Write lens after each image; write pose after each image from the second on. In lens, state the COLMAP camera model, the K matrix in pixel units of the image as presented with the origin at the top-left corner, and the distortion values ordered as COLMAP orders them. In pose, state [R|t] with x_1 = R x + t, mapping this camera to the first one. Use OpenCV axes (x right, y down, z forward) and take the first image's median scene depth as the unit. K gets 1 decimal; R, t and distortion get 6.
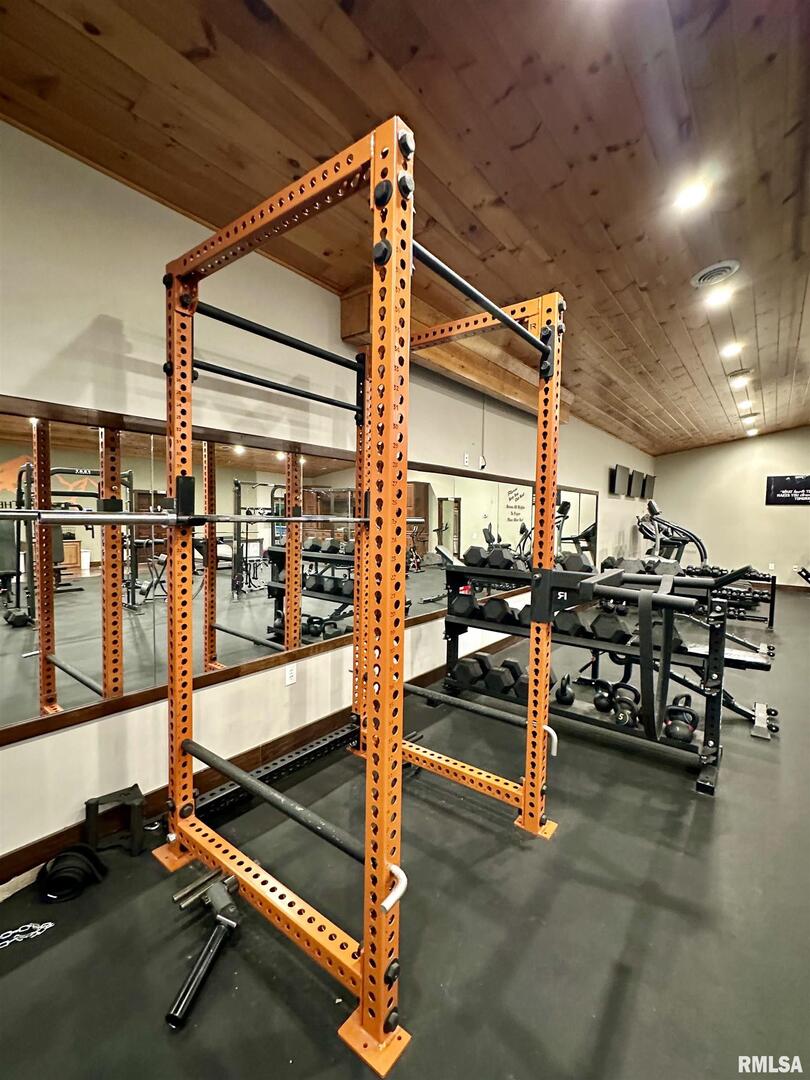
lens RADIAL K [[473.1, 0, 408.6], [0, 473.1, 535.7], [0, 0, 1]] dist [-0.001827, -0.000096]
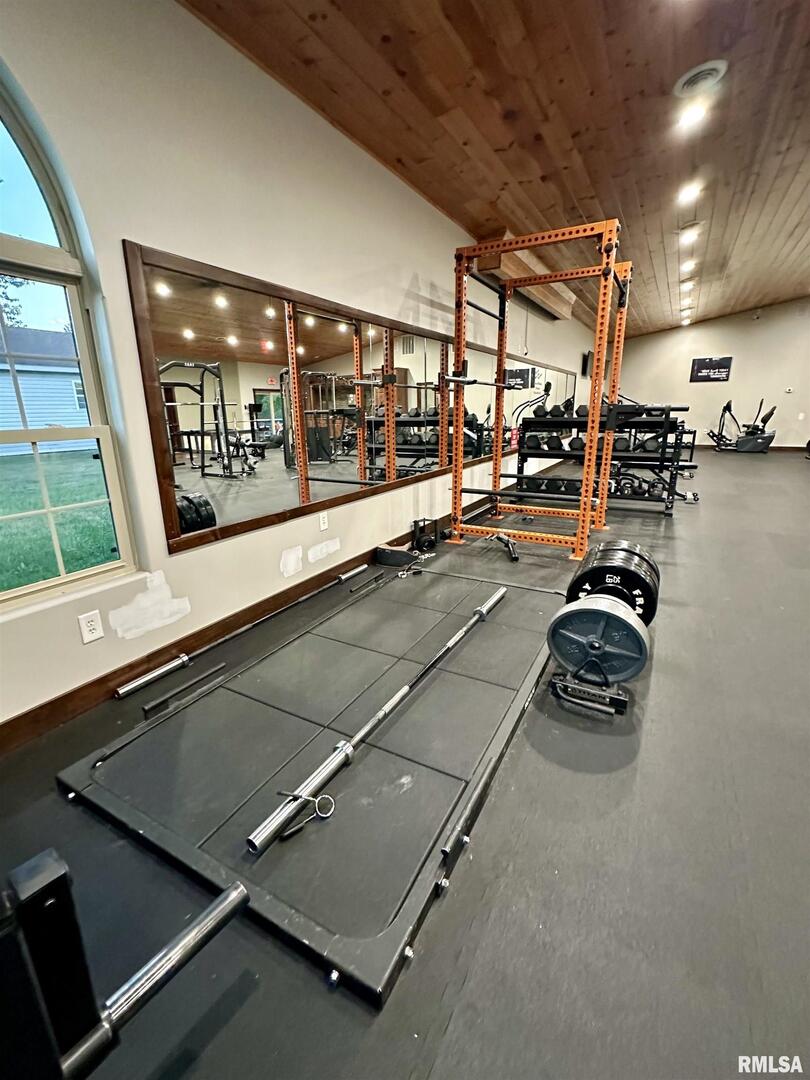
lens RADIAL K [[473.1, 0, 401.1], [0, 473.1, 540.9], [0, 0, 1]] dist [-0.001827, -0.000096]
pose [[0.989727, -0.065143, 0.127264, -0.455103], [0.034303, 0.972361, 0.230951, 0.064795], [-0.138791, -0.224213, 0.964607, -0.491673]]
